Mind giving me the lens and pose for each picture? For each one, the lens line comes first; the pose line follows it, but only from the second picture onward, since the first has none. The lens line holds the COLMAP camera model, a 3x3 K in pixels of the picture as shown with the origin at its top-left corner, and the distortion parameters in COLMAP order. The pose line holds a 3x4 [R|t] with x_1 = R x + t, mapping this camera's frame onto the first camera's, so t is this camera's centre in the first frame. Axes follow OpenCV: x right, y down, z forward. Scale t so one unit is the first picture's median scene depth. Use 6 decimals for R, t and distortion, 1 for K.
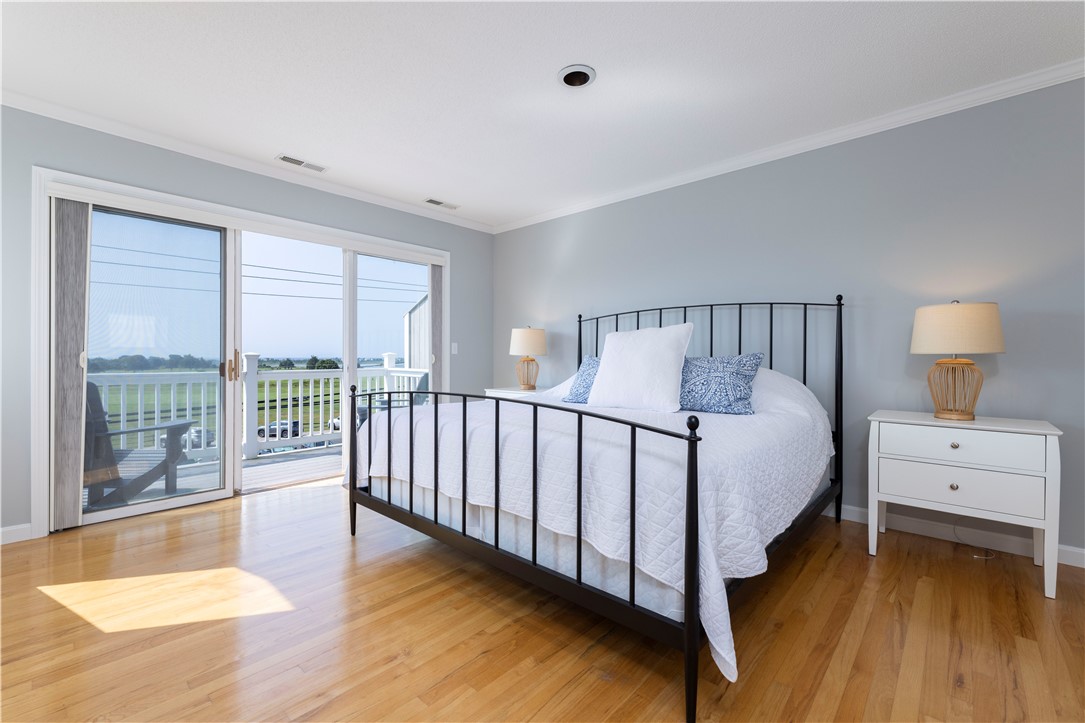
lens RADIAL K [[462.2, 0, 542.5], [0, 462.2, 361.5], [0, 0, 1]] dist [-0.013997, 0.000099]
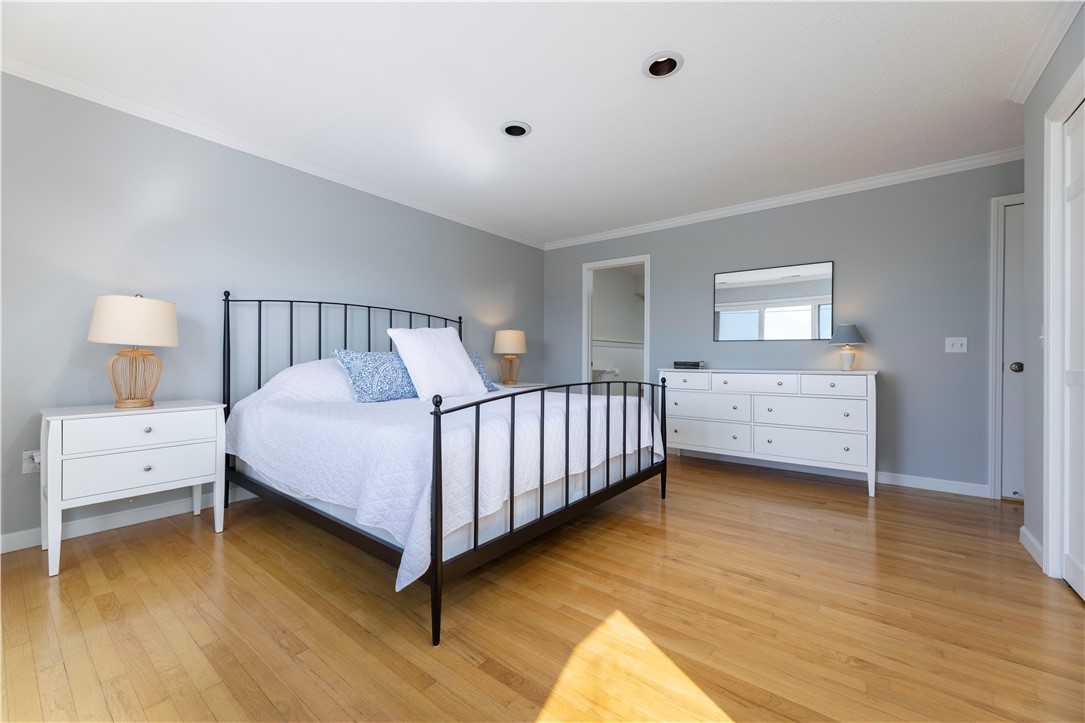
lens RADIAL K [[434.2, 0, 538.6], [0, 434.2, 360.0], [0, 0, 1]] dist [0.000197, 0.000287]
pose [[-0.064840, -0.020866, 0.997678, -1.197005], [0.001475, 0.999778, 0.021005, -0.016494], [-0.997895, 0.002833, -0.064794, 1.091743]]
